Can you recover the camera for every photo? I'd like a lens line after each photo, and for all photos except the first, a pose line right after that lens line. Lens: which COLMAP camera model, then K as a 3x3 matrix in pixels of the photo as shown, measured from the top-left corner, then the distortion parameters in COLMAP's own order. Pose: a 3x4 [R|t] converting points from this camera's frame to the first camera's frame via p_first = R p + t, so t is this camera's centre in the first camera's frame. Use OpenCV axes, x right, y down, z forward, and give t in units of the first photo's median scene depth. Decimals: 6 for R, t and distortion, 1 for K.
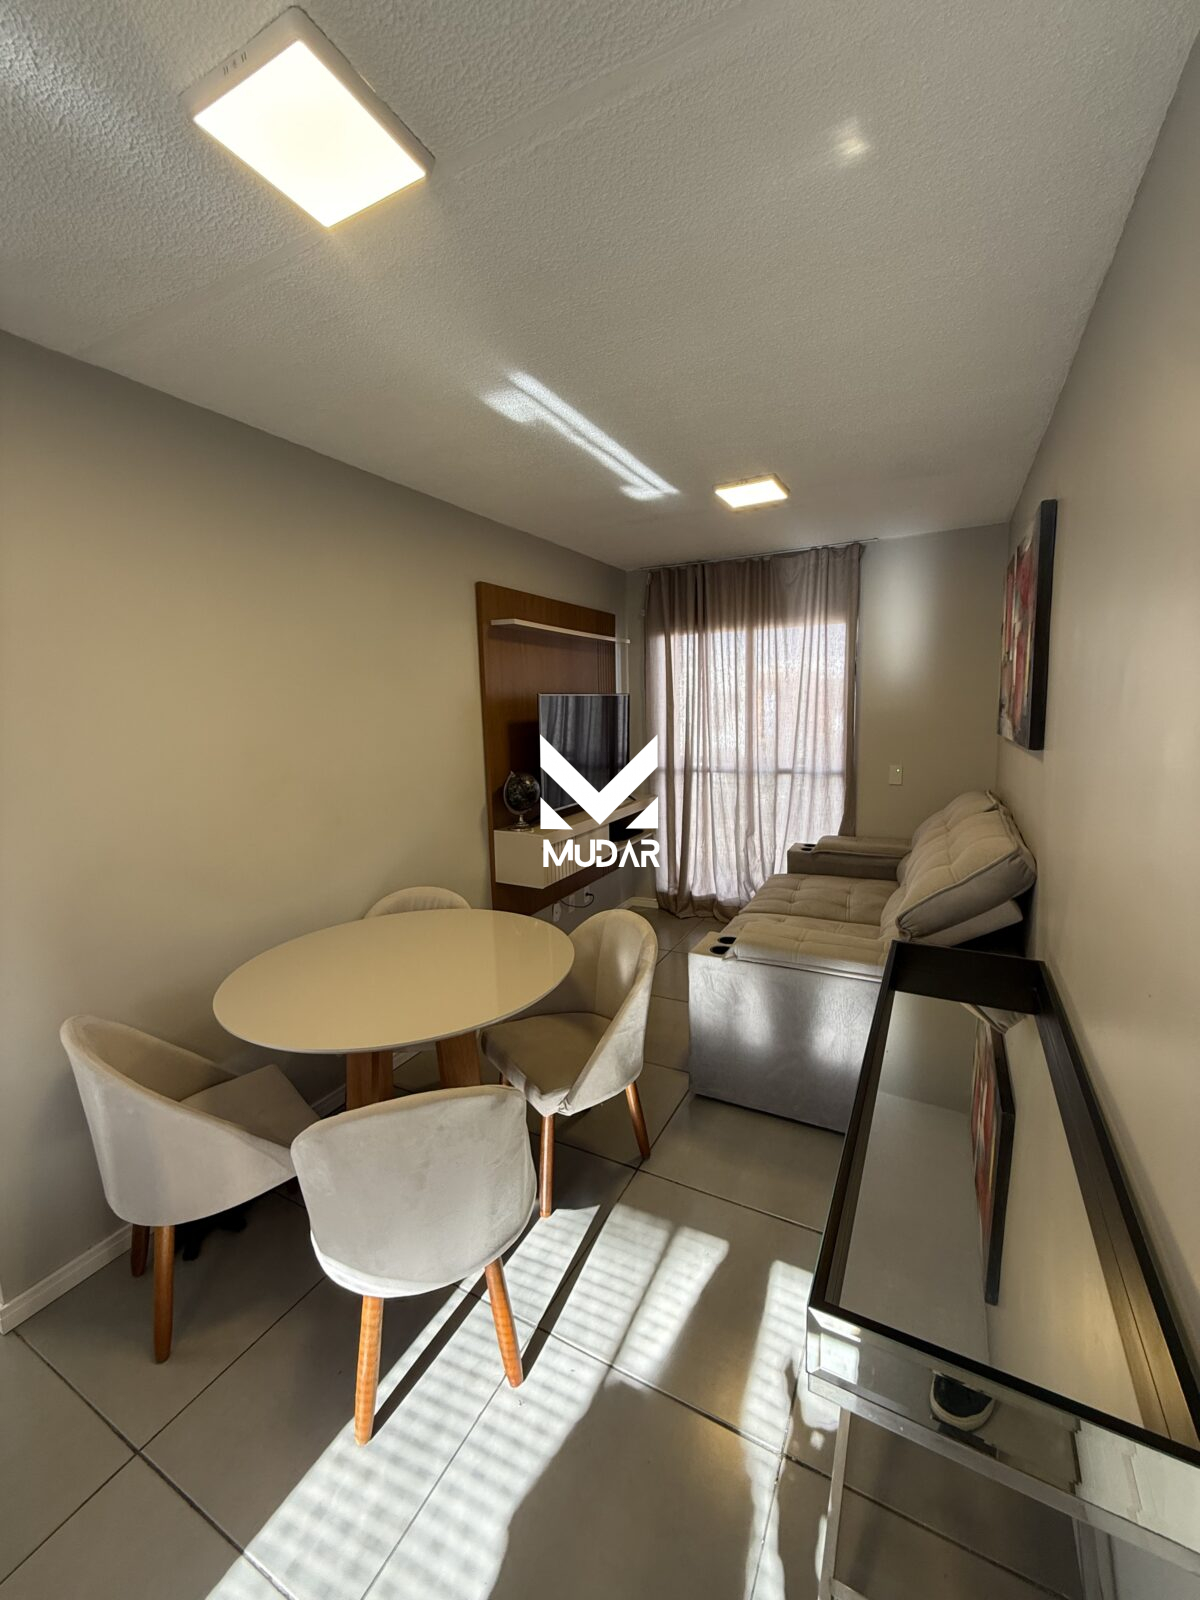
lens RADIAL K [[639.3, 0, 600.8], [0, 639.3, 791.9], [0, 0, 1]] dist [-0.001653, 0.000605]
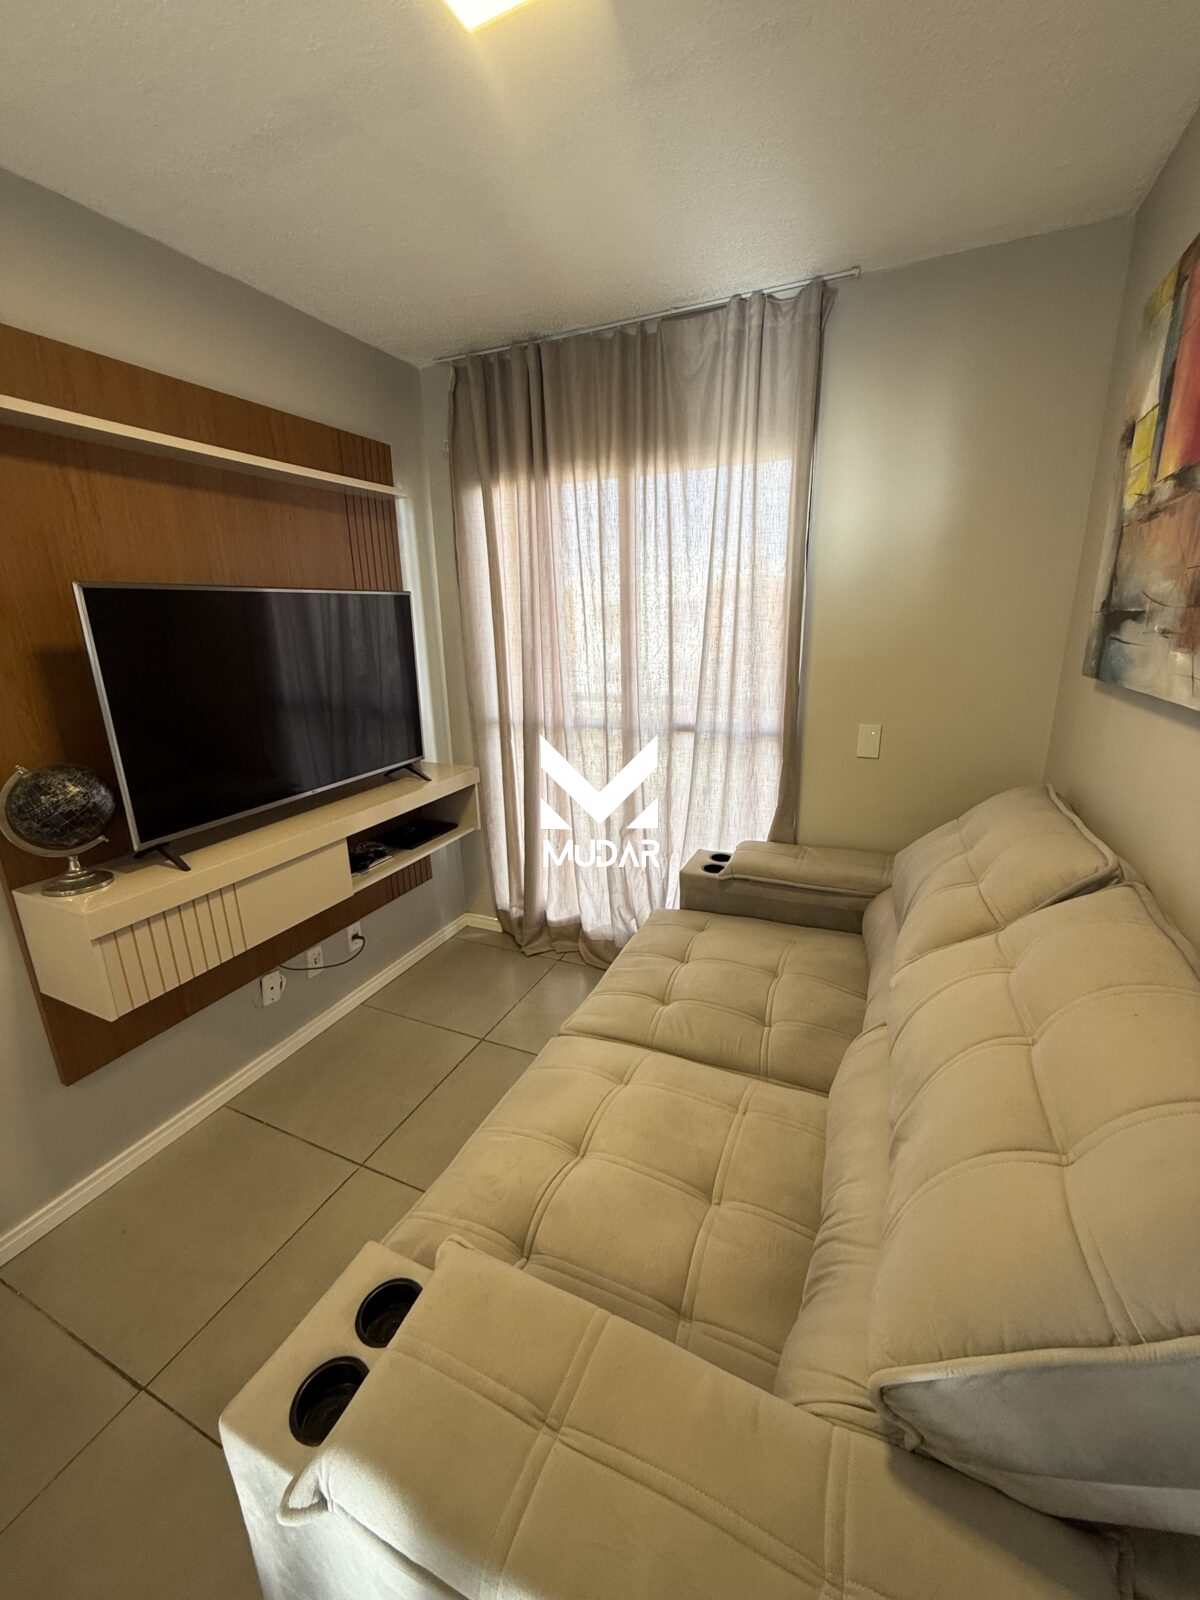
lens RADIAL K [[639.3, 0, 600.6], [0, 639.3, 789.5], [0, 0, 1]] dist [-0.001653, 0.000605]
pose [[0.998546, -0.011033, 0.052770, 0.189121], [0.003980, 0.991250, 0.131942, -0.058124], [-0.053764, -0.131540, 0.989852, 0.437038]]
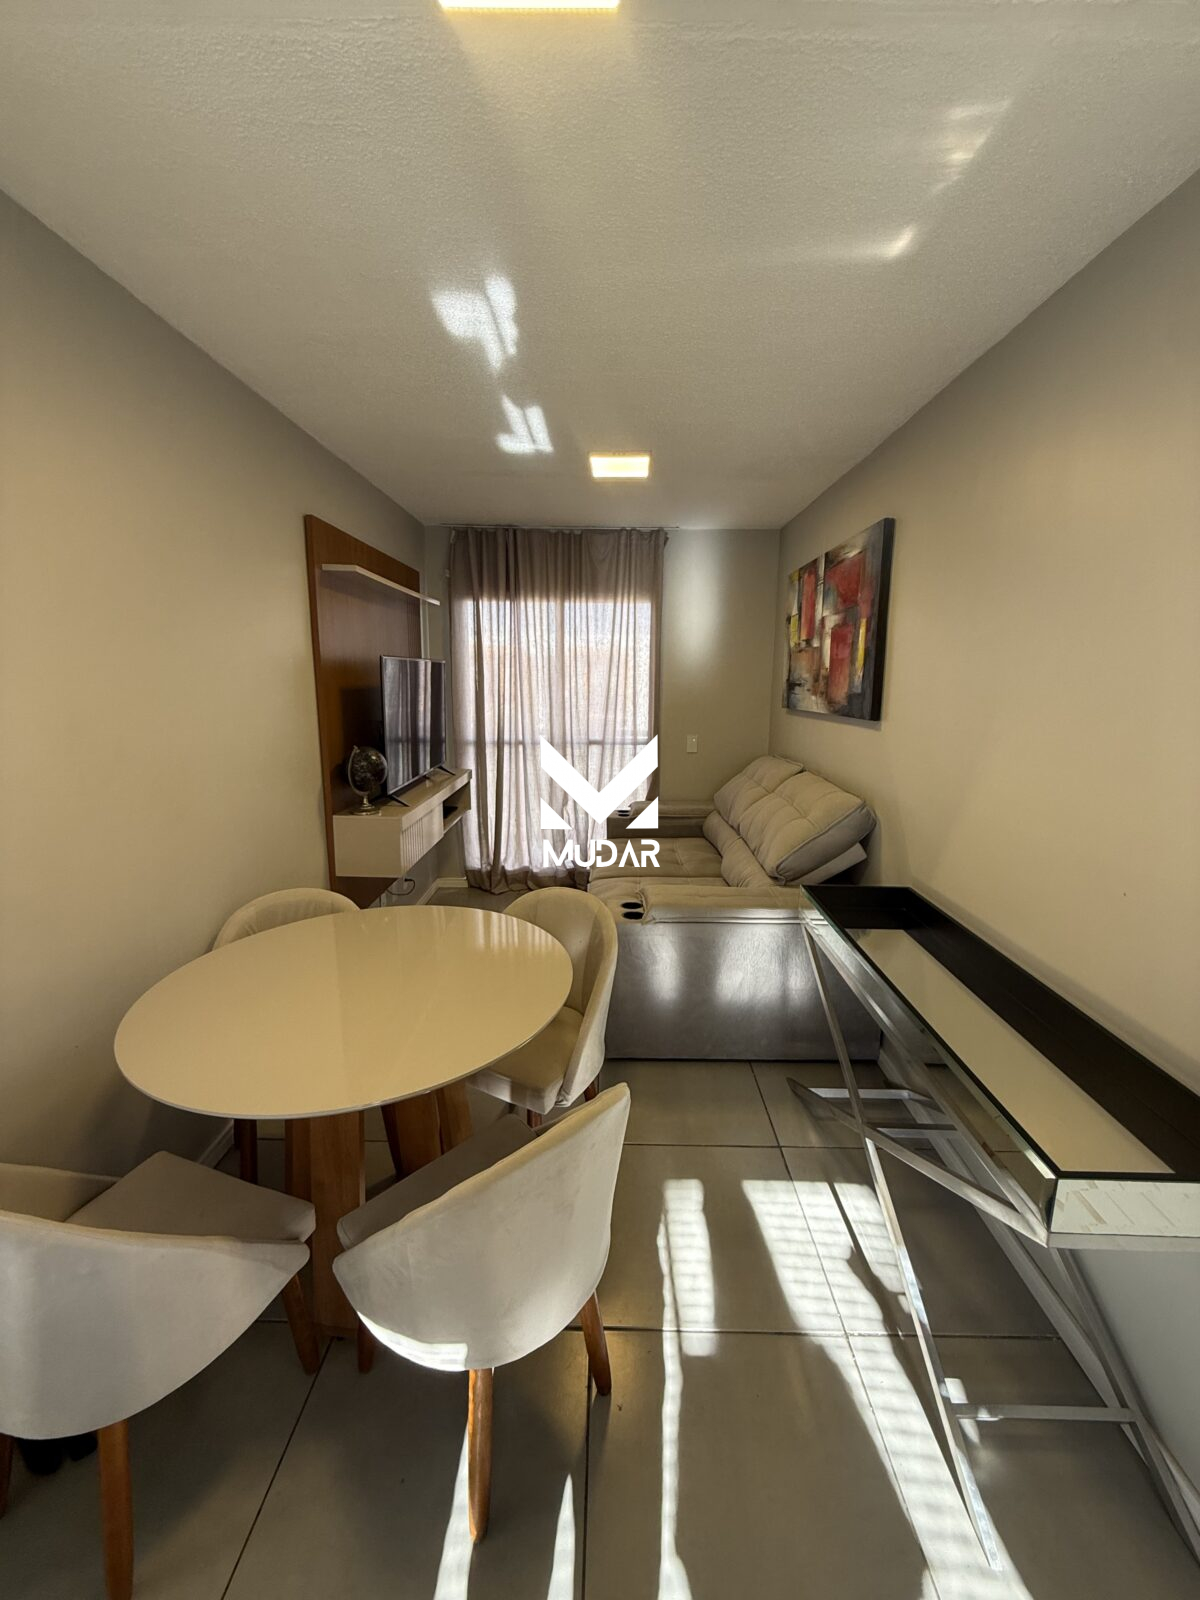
lens RADIAL K [[639.3, 0, 602.4], [0, 639.3, 793.5], [0, 0, 1]] dist [-0.001653, 0.000605]
pose [[0.889439, -0.049642, 0.454351, -0.191023], [0.029269, 0.998230, 0.051768, -0.002529], [-0.456117, -0.032746, 0.889317, 0.067905]]
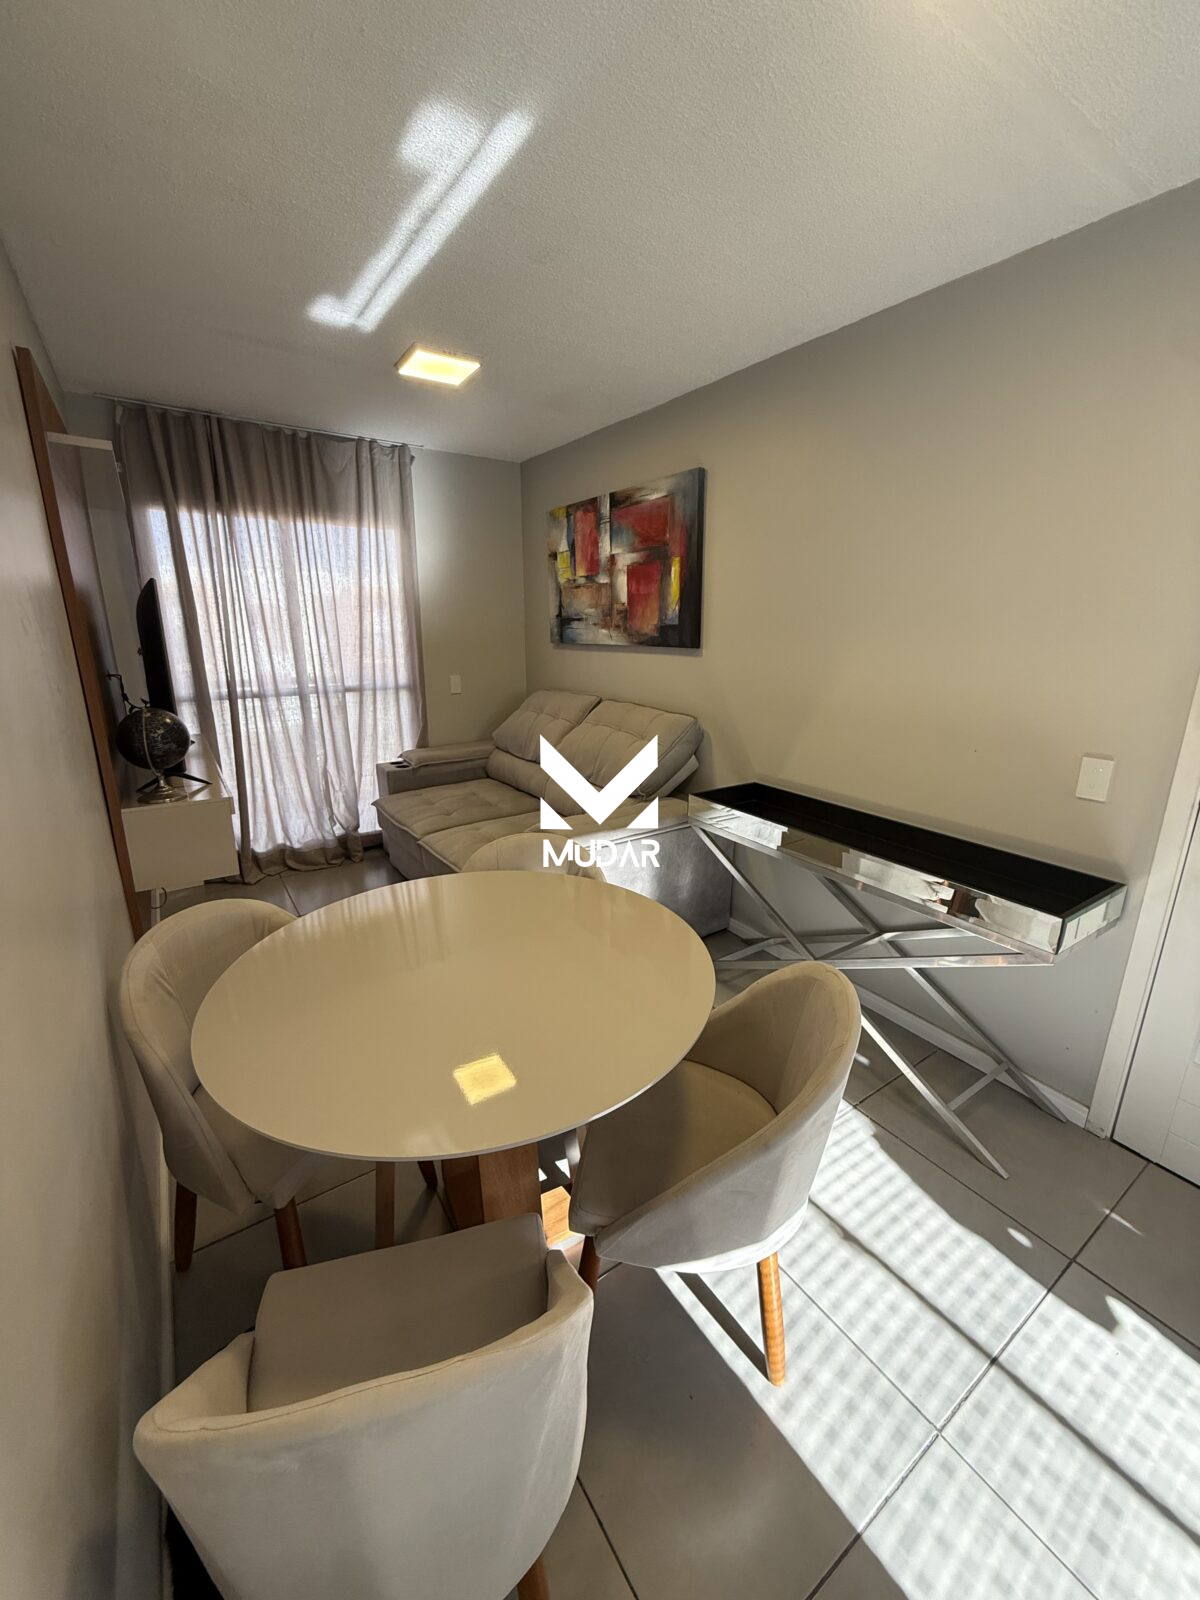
lens RADIAL K [[639.3, 0, 603.5], [0, 639.3, 793.1], [0, 0, 1]] dist [-0.001653, 0.000605]
pose [[0.467373, -0.202964, 0.860447, -0.383764], [0.102293, 0.979167, 0.175406, -0.010558], [-0.878122, 0.006038, 0.478398, 0.258258]]
